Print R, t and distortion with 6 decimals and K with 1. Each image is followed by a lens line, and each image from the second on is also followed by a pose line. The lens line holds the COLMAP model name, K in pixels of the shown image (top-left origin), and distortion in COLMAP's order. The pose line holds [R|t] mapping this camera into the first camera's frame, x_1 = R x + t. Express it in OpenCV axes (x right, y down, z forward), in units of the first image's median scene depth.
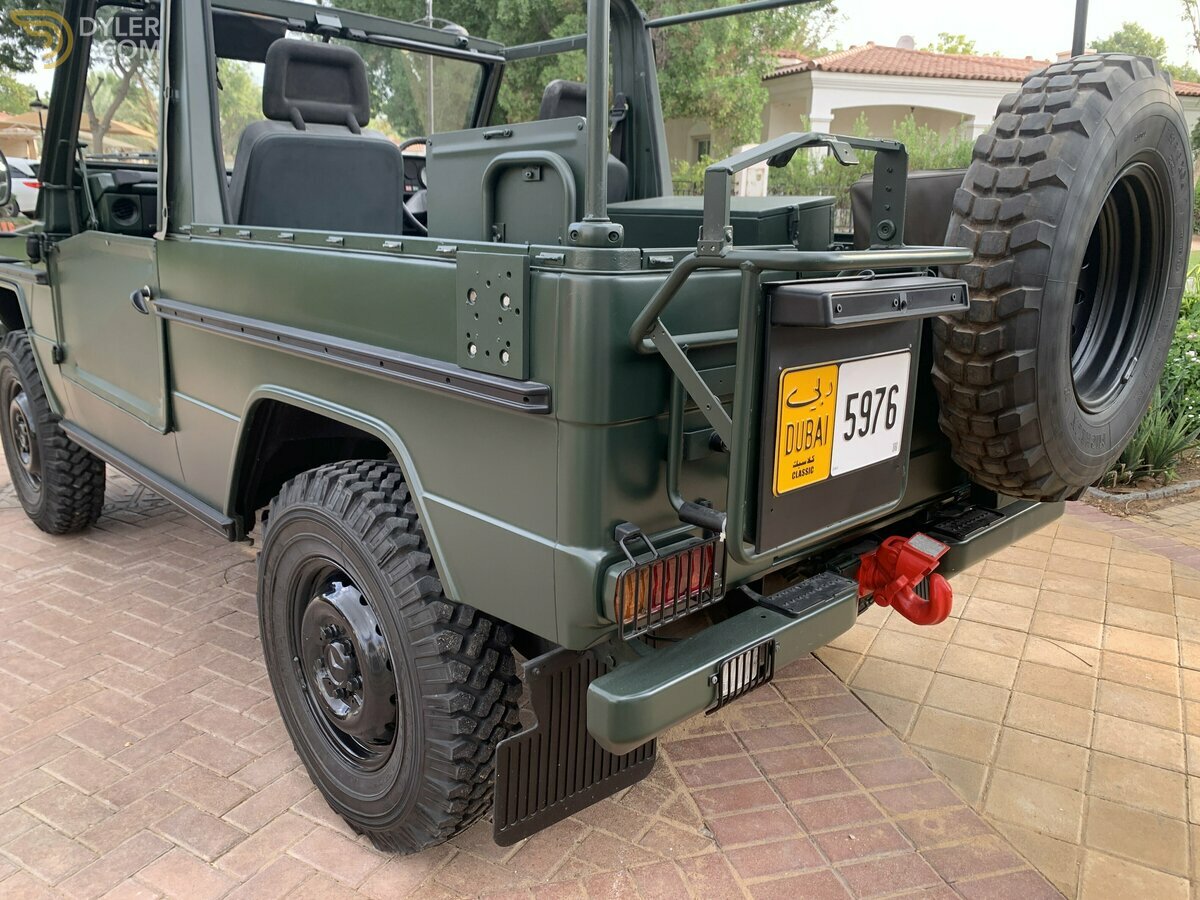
lens RADIAL K [[917.7, 0, 593.3], [0, 917.7, 451.3], [0, 0, 1]] dist [0.010051, -0.000362]
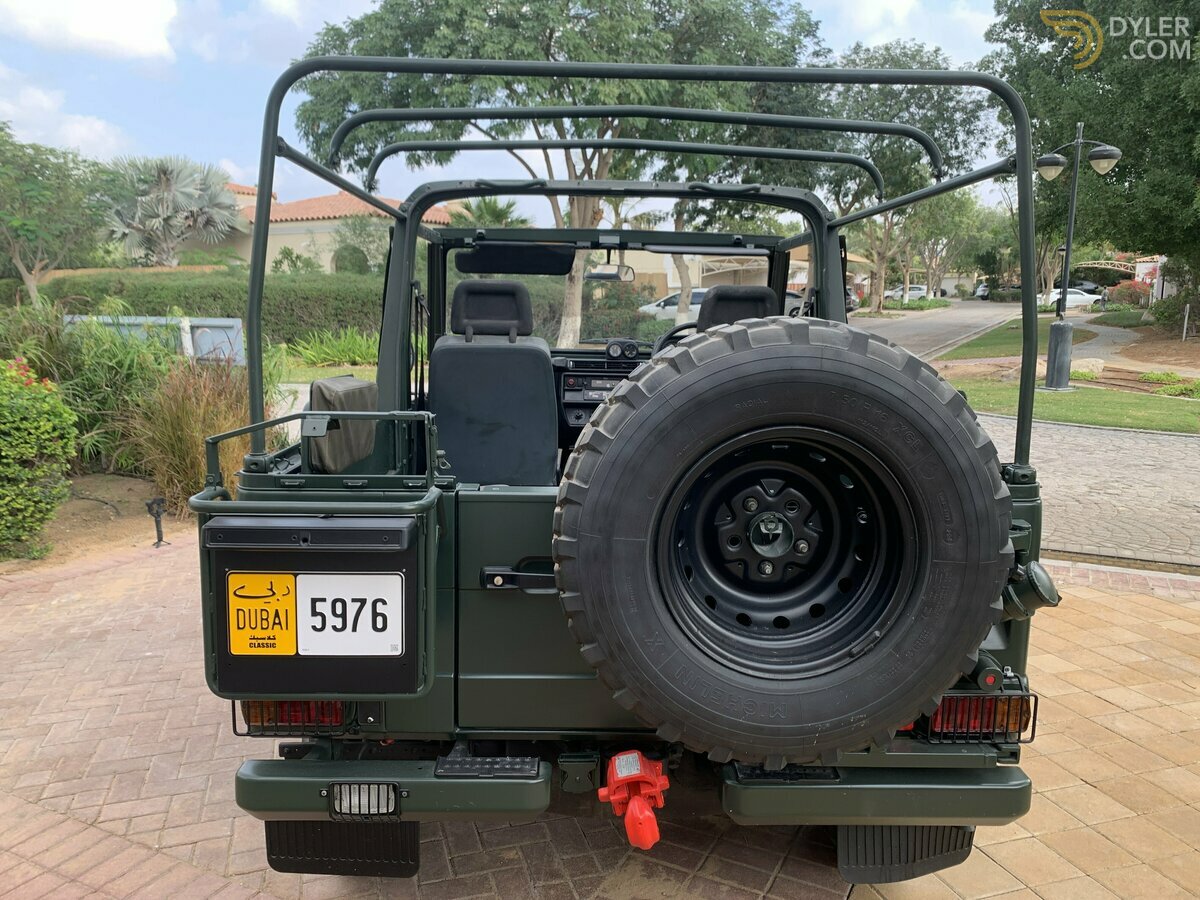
lens RADIAL K [[923.3, 0, 591.7], [0, 923.3, 445.8], [0, 0, 1]] dist [0.010325, -0.001311]
pose [[0.741887, 0.085590, -0.665040, 1.129436], [-0.168594, 0.983767, -0.061466, -0.205485], [0.648983, 0.157723, 0.744274, 0.153388]]
